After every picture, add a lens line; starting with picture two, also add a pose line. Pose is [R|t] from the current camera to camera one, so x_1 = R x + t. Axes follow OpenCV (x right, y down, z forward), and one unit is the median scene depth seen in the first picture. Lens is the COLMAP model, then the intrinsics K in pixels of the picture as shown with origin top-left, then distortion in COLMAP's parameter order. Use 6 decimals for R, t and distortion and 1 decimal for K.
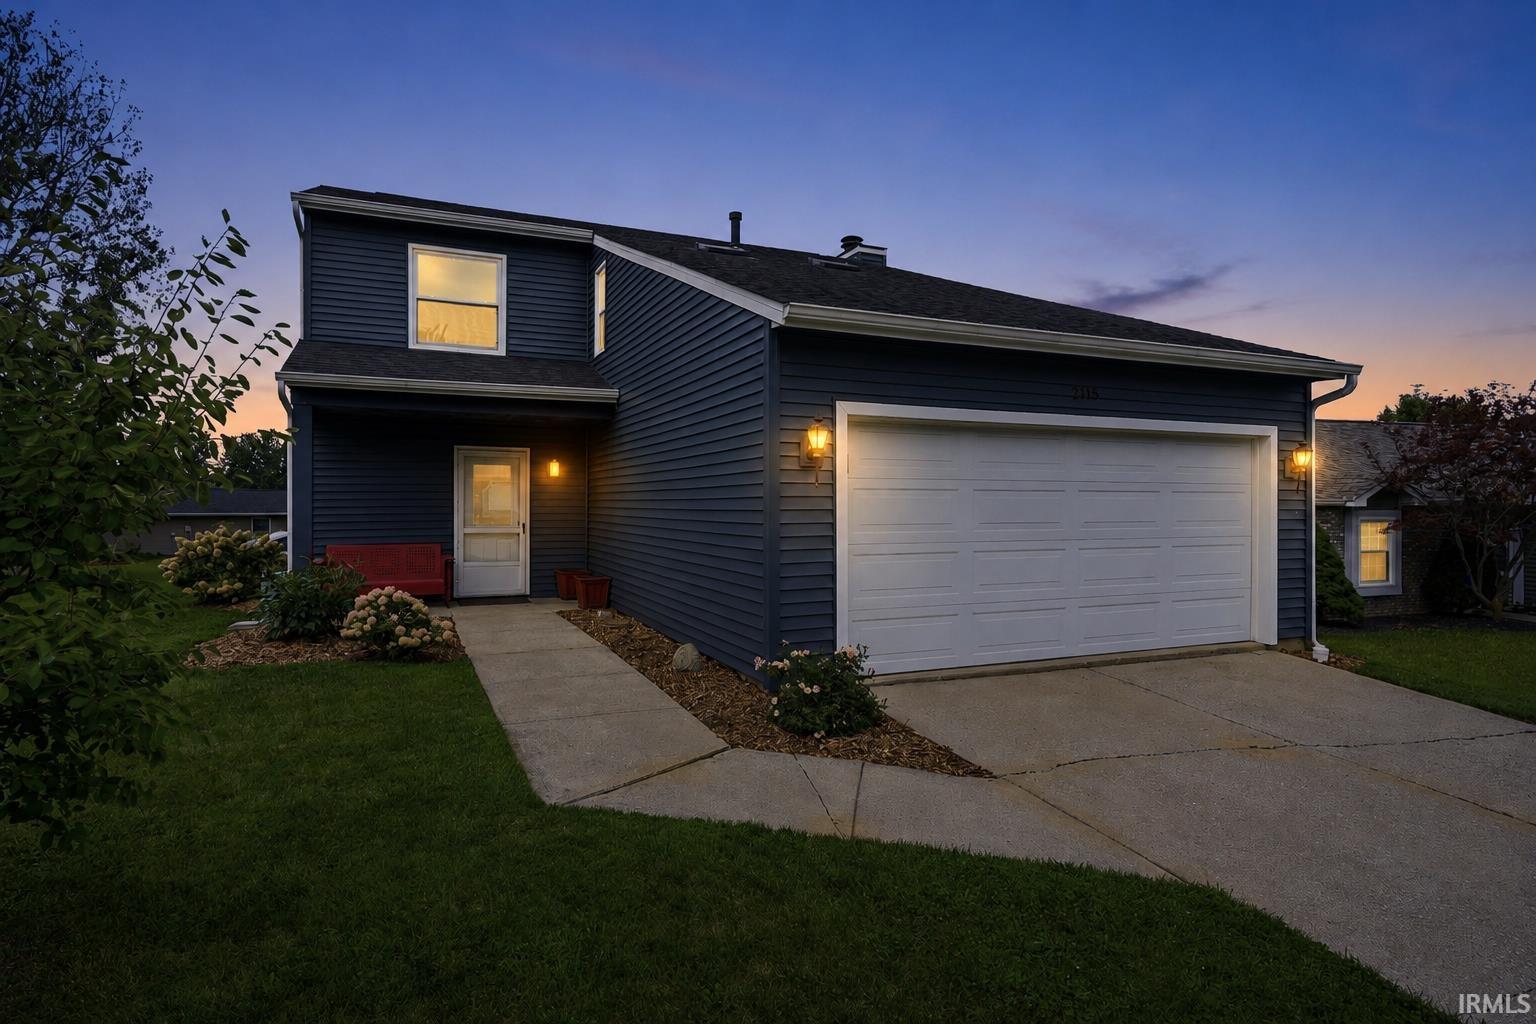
lens RADIAL K [[826.1, 0, 767.2], [0, 826.1, 511.2], [0, 0, 1]] dist [-0.002138, -0.000419]
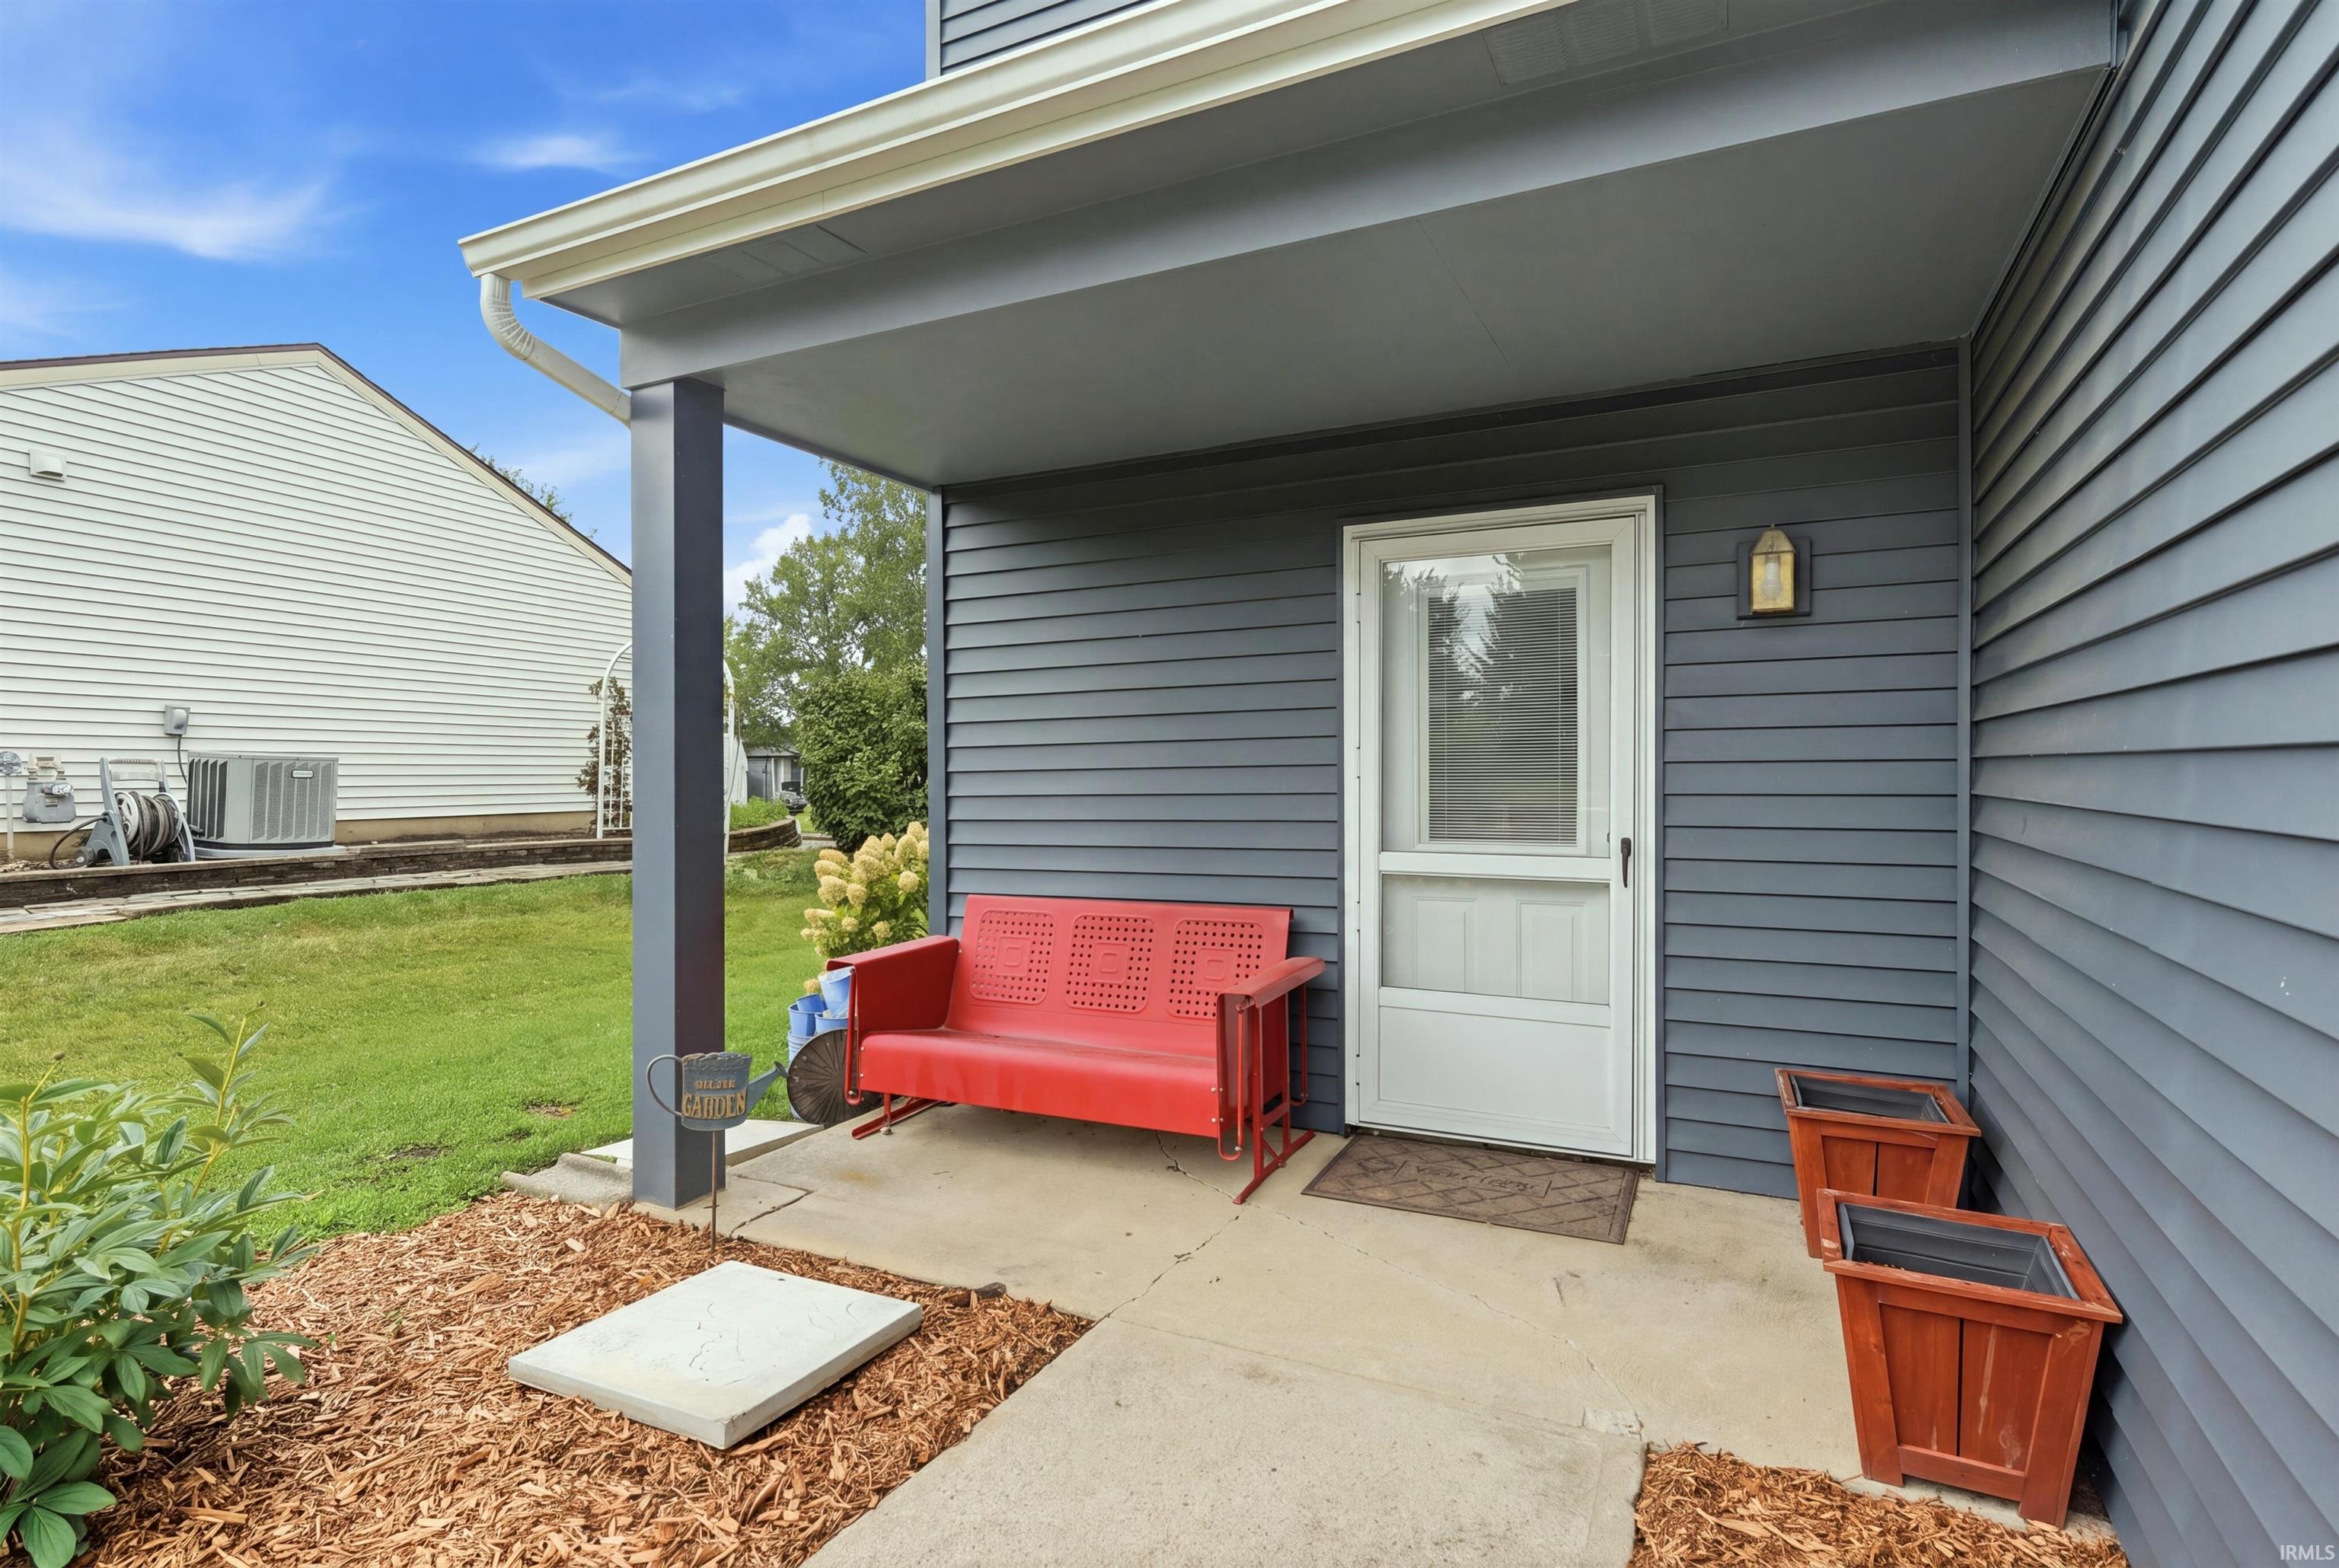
lens RADIAL K [[1187.2, 0, 1172.2], [0, 1187.2, 779.1], [0, 0, 1]] dist [0.002495, 0.000244]
pose [[0.638786, -0.006571, -0.769356, -0.139278], [0.000002, 0.999964, -0.008539, 0.001766], [0.769384, 0.005453, 0.638763, 0.766450]]
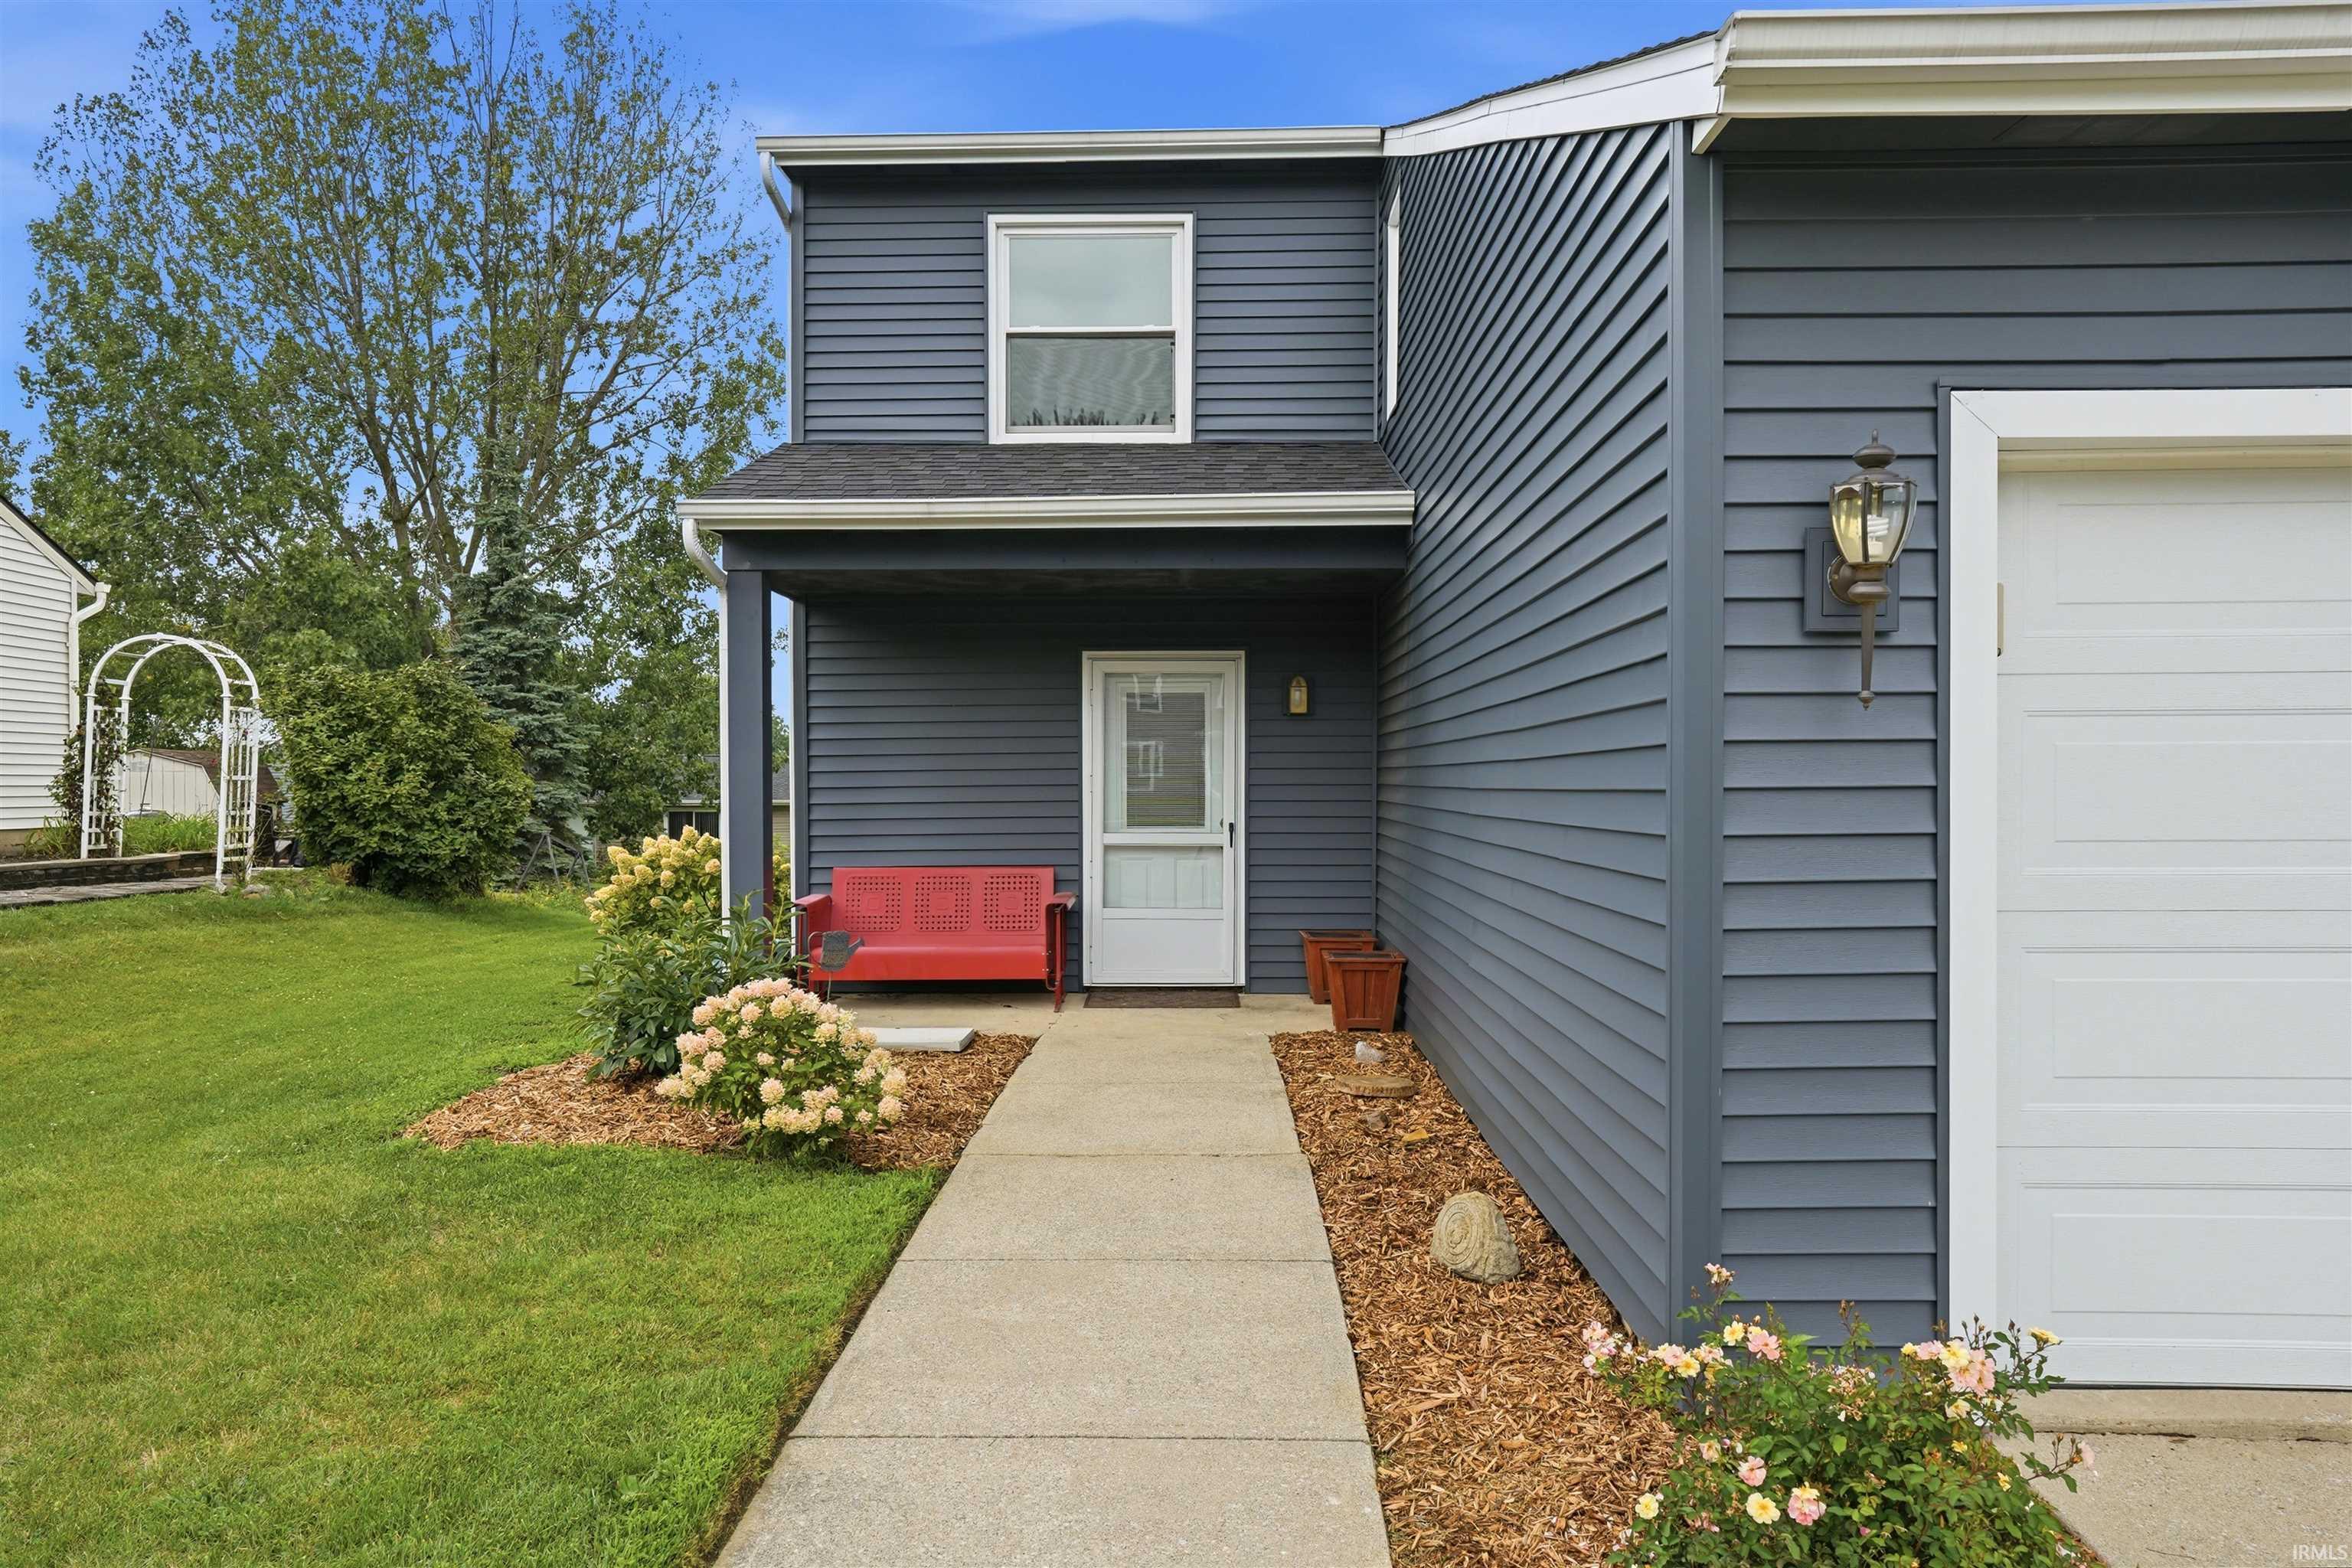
lens RADIAL K [[1614.9, 0, 1180.2], [0, 1614.9, 796.2], [0, 0, 1]] dist [0.012635, 0.002526]
pose [[0.904767, -0.003957, -0.425889, 0.048070], [0.004444, 0.999990, 0.000149, 0.000390], [0.425884, -0.002027, 0.904775, 0.236089]]
